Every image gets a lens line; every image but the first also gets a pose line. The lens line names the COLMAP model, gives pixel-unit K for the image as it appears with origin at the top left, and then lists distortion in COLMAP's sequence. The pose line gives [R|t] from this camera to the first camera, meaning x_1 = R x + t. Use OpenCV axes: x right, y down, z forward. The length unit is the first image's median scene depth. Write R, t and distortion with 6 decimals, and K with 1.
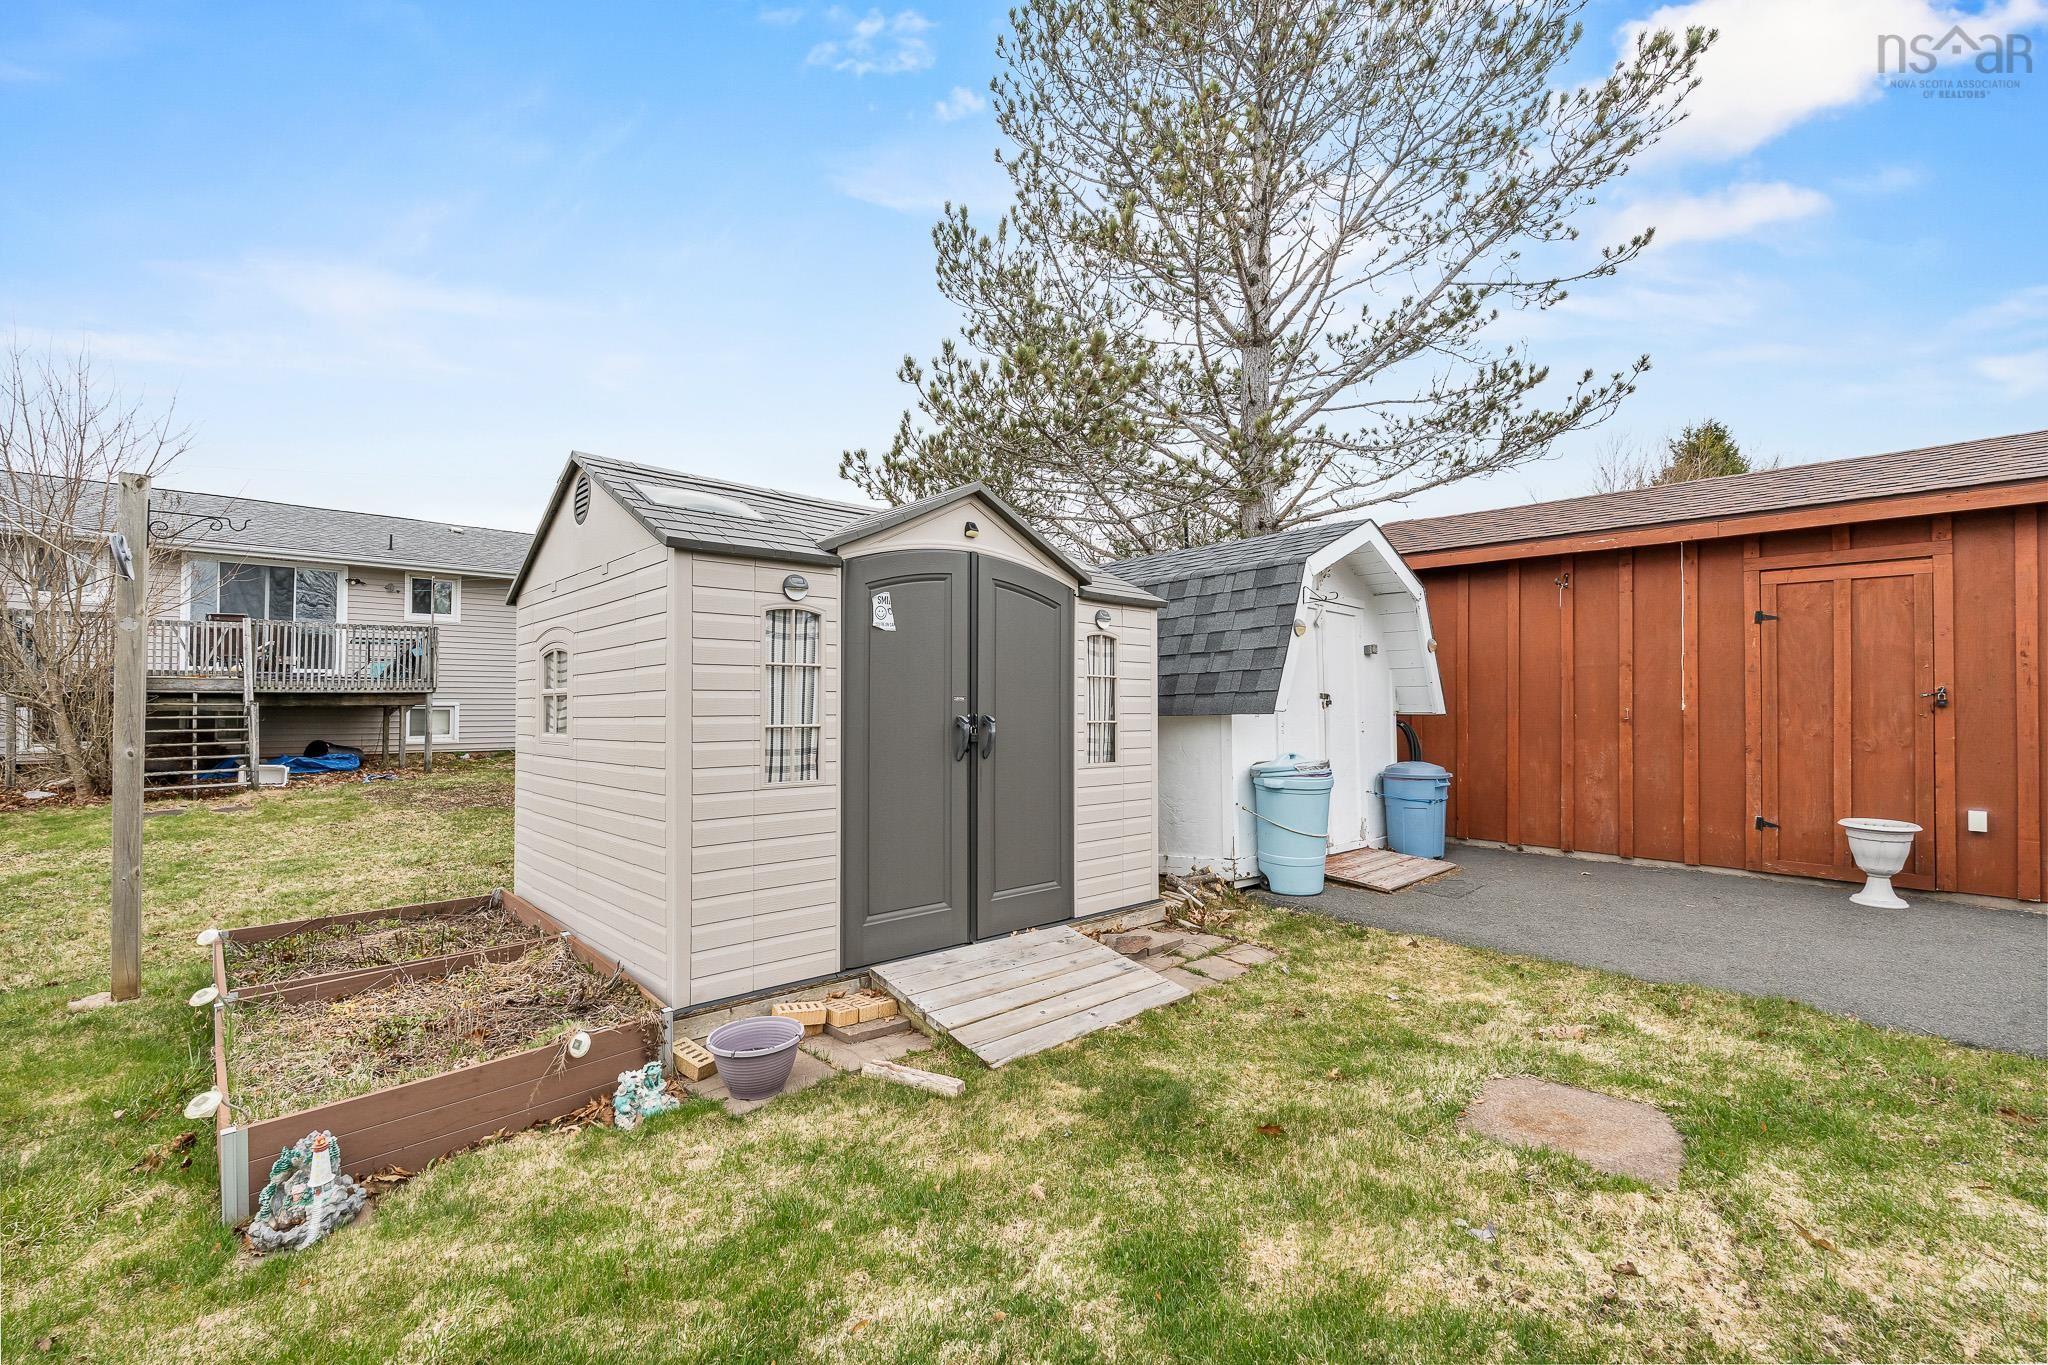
lens RADIAL K [[912.0, 0, 1024.0], [0, 912.0, 682.5], [0, 0, 1]] dist [-0.000780, -0.000409]
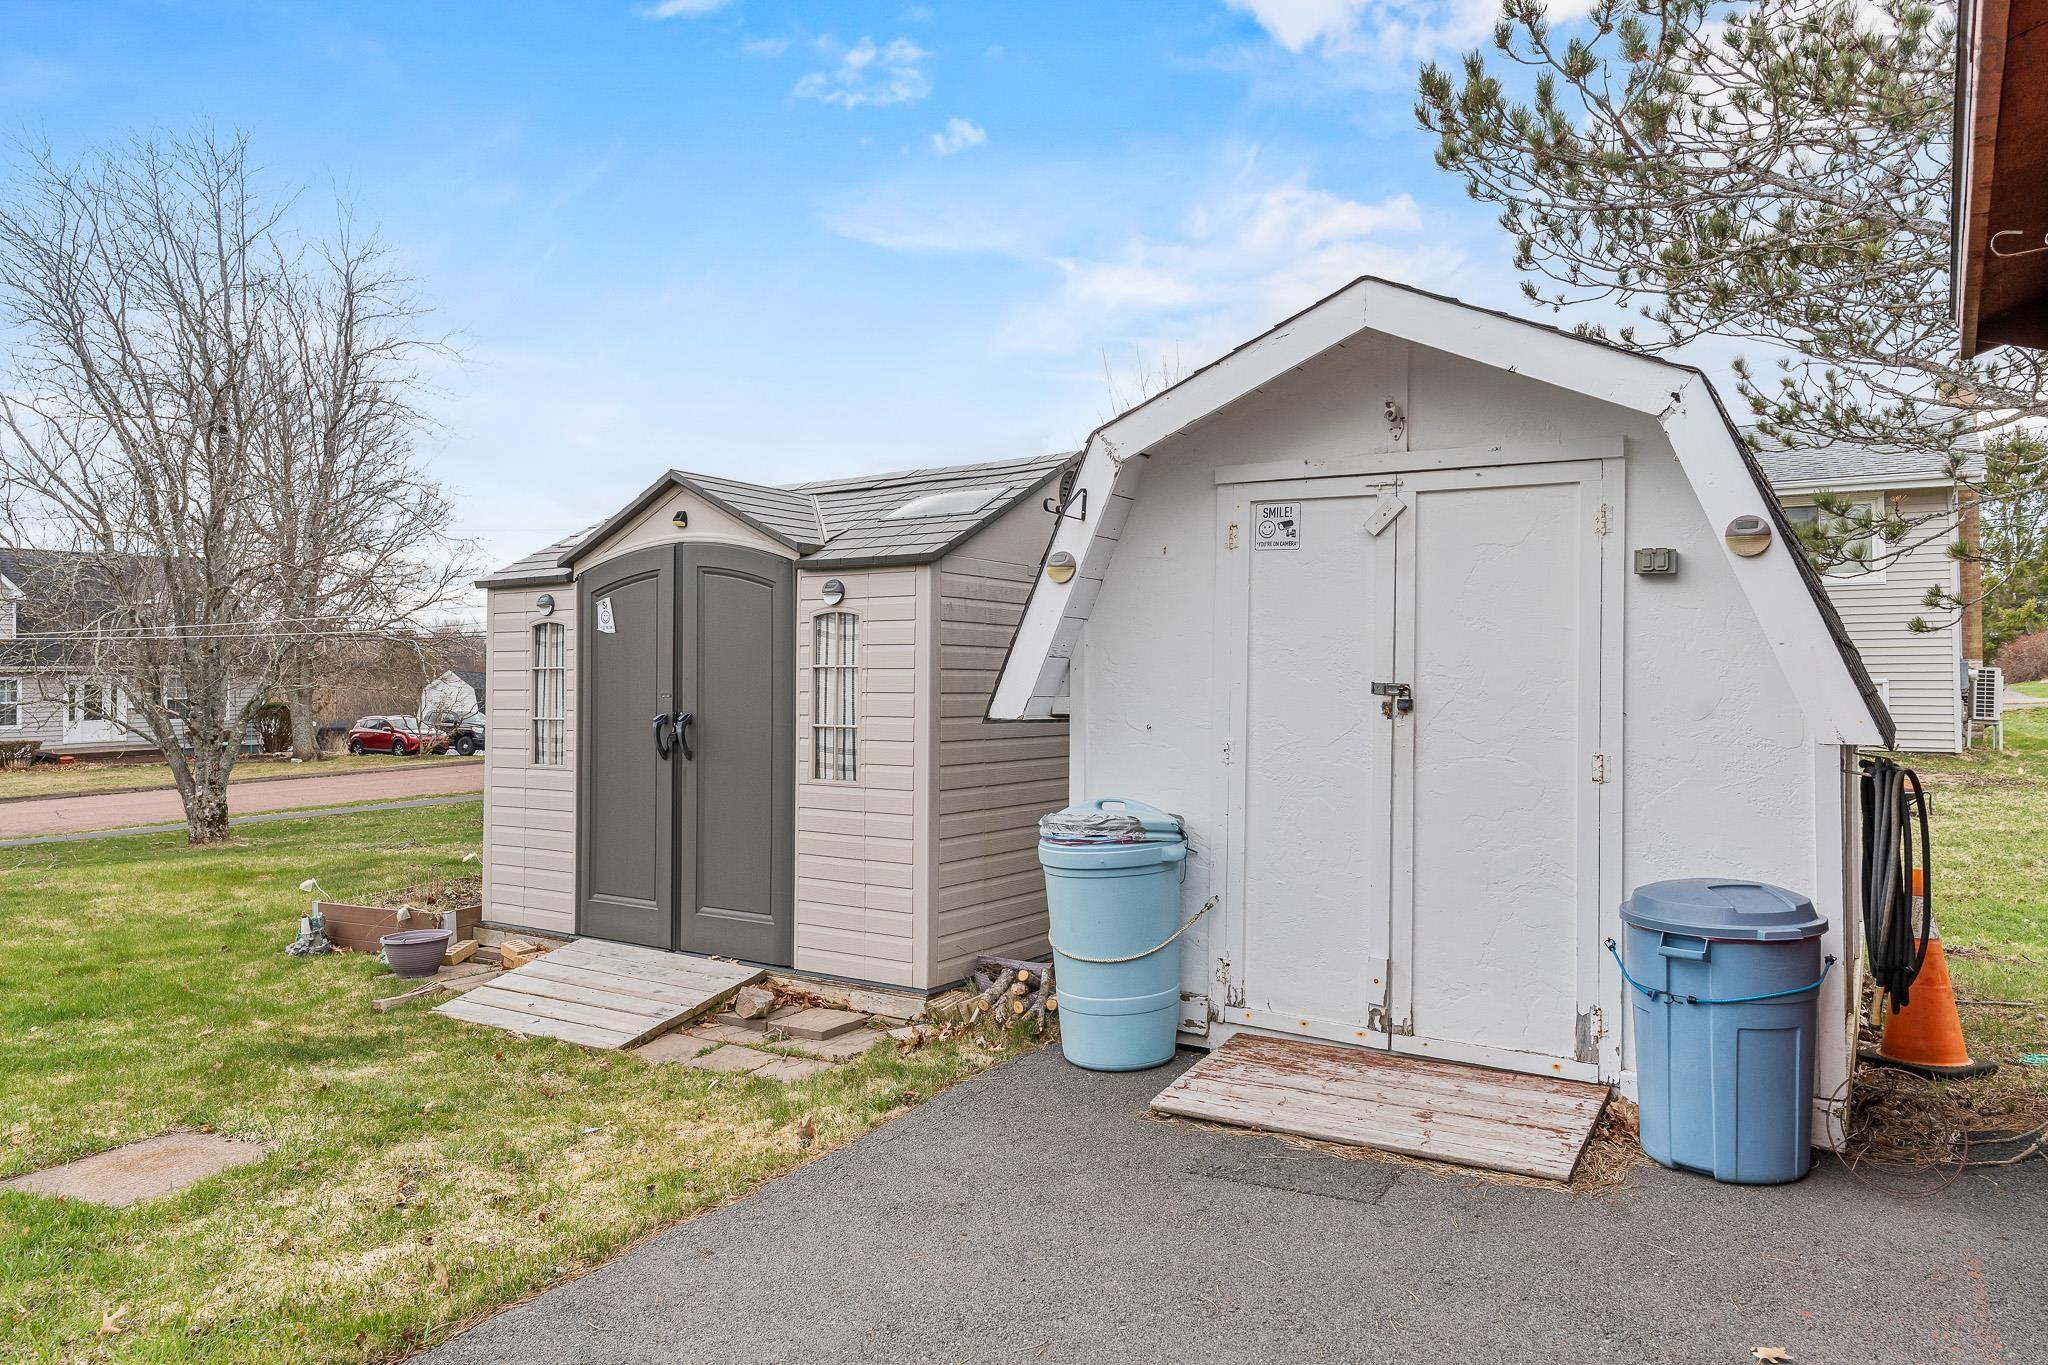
lens RADIAL K [[1352.6, 0, 1026.3], [0, 1352.6, 659.0], [0, 0, 1]] dist [-0.003317, -0.000559]
pose [[0.228796, -0.022244, -0.973220, 1.423374], [0.021046, 0.999618, -0.017899, 0.011805], [0.973247, -0.016387, 0.229177, 1.043144]]
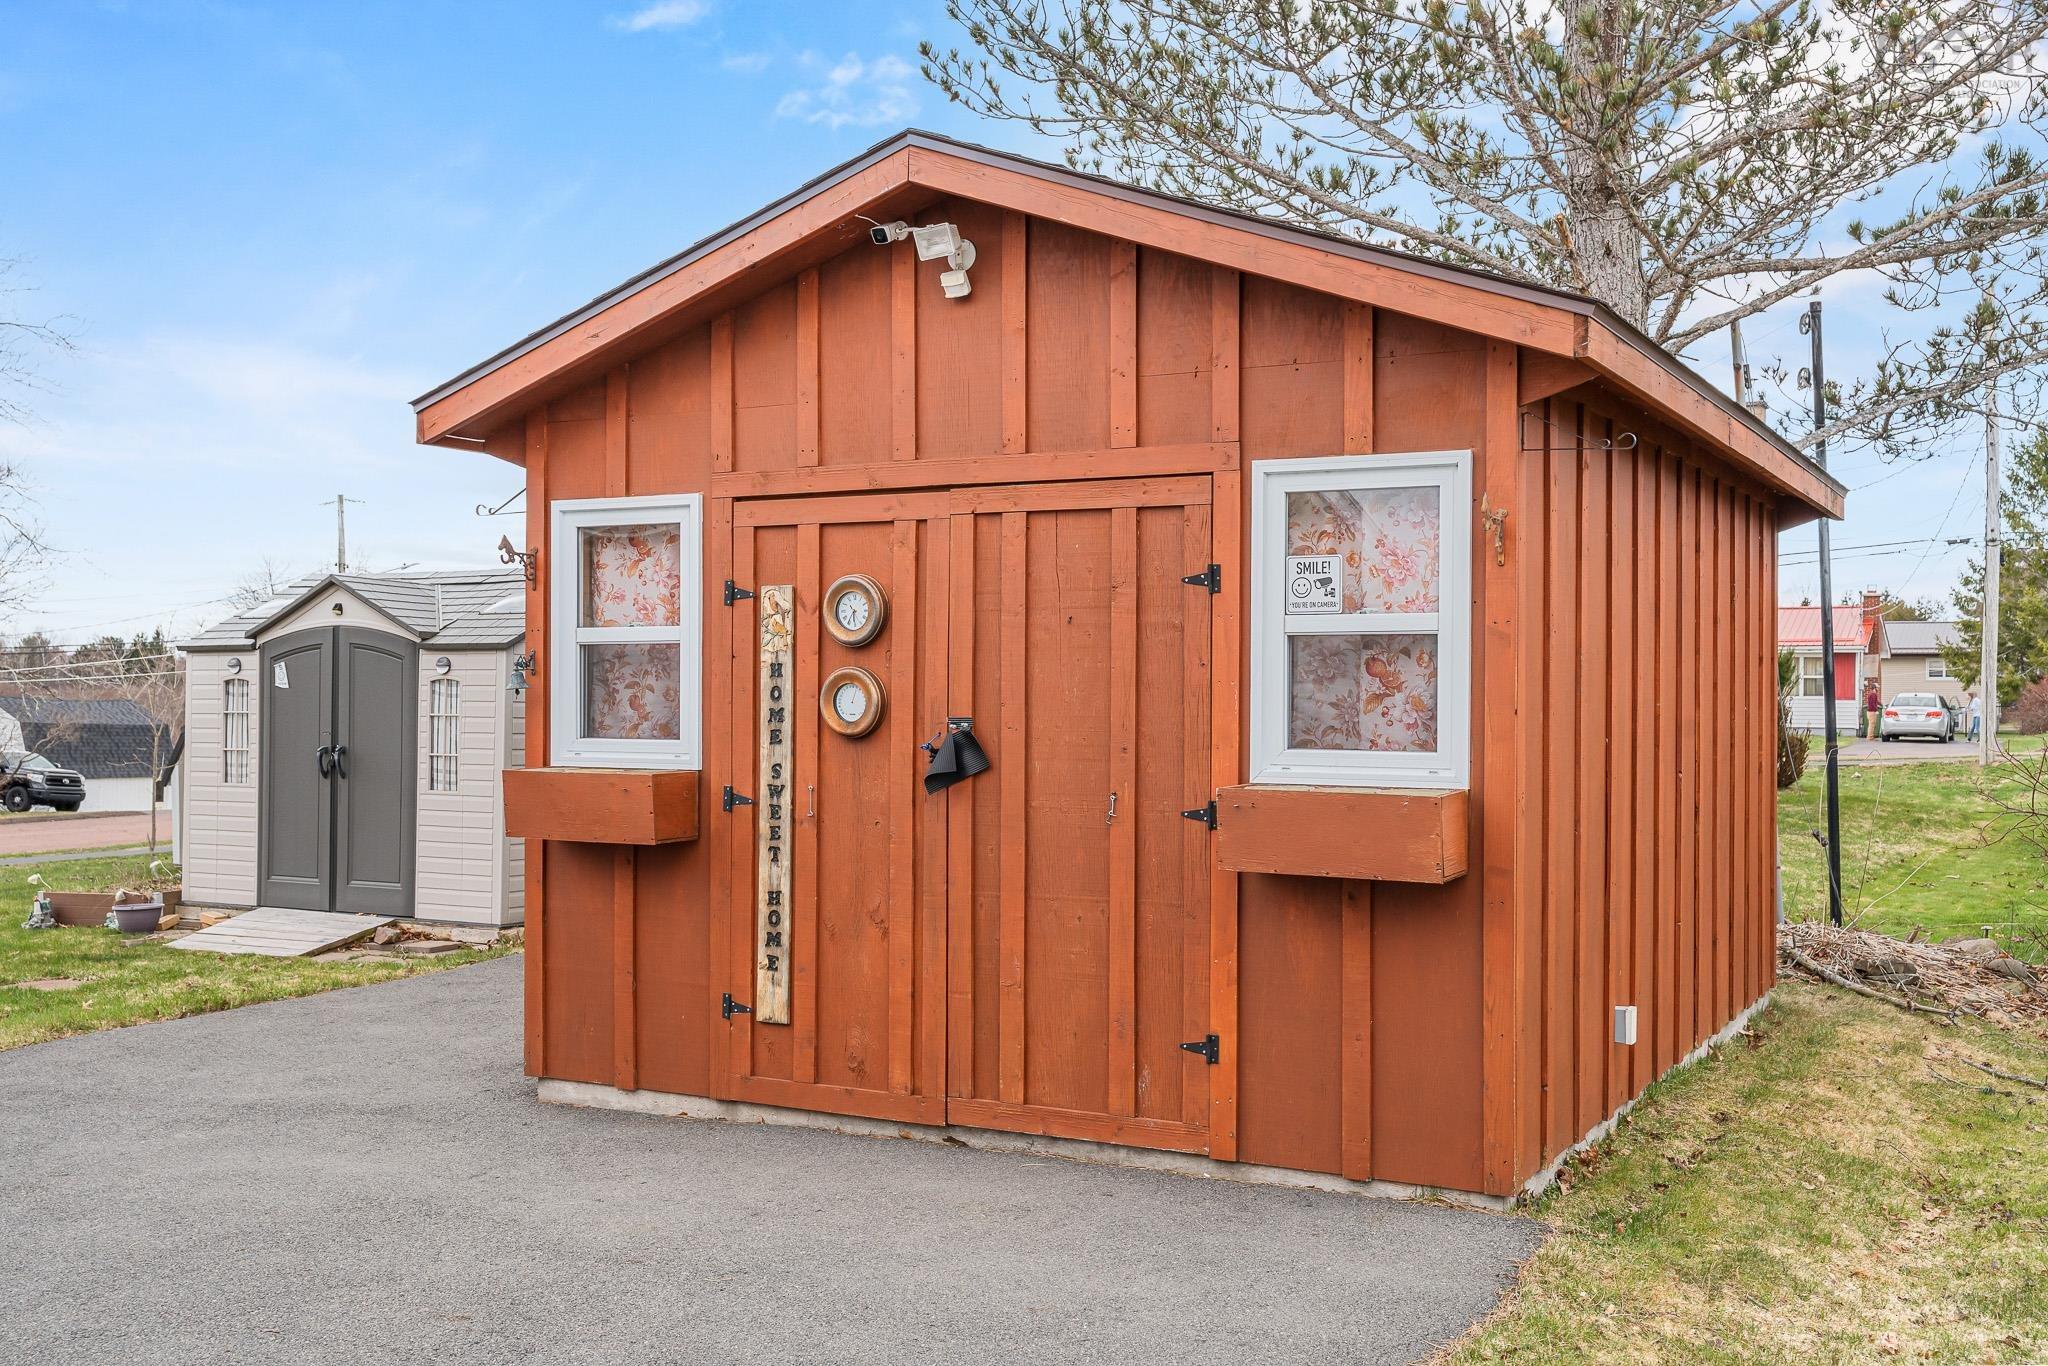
lens RADIAL K [[2025.9, 0, 1027.9], [0, 2025.9, 718.0], [0, 0, 1]] dist [-0.000271, 0.005855]
pose [[0.313155, -0.002910, -0.949698, 3.169019], [0.010747, 0.999942, 0.000480, 0.003767], [0.949641, -0.010356, 0.313168, 1.047110]]
